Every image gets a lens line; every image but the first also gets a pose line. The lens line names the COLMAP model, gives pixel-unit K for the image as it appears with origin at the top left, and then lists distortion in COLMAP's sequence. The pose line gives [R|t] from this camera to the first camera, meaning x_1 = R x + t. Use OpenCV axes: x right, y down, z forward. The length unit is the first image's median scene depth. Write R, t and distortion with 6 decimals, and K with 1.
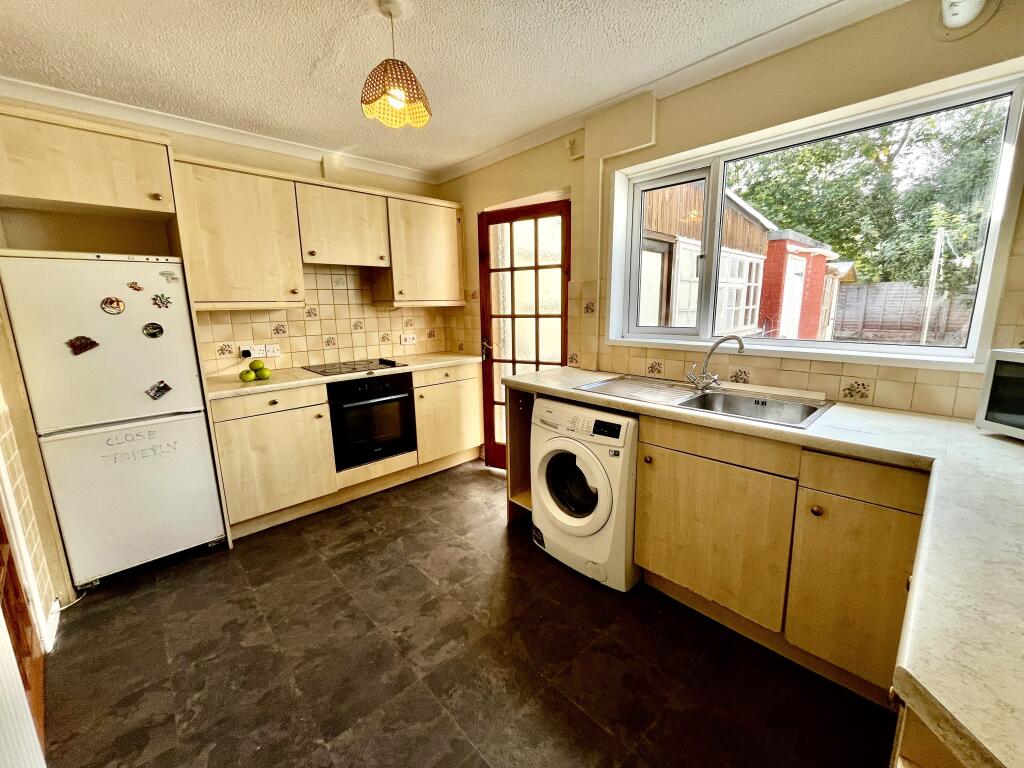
lens RADIAL K [[412.8, 0, 521.9], [0, 412.8, 382.5], [0, 0, 1]] dist [-0.002790, -0.000246]
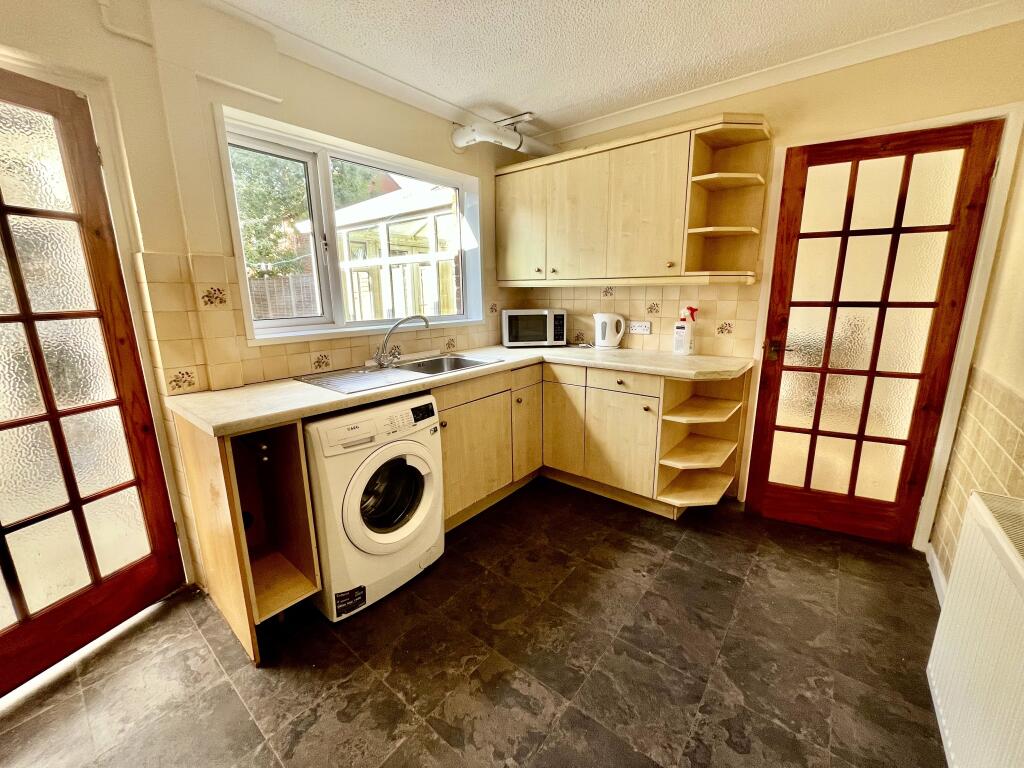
lens RADIAL K [[412.8, 0, 516.6], [0, 412.8, 386.0], [0, 0, 1]] dist [-0.002790, -0.000246]
pose [[-0.136374, -0.199438, 0.970374, -0.782819], [0.203402, 0.953020, 0.224457, -0.126593], [-0.969551, 0.227986, -0.089401, 0.836803]]
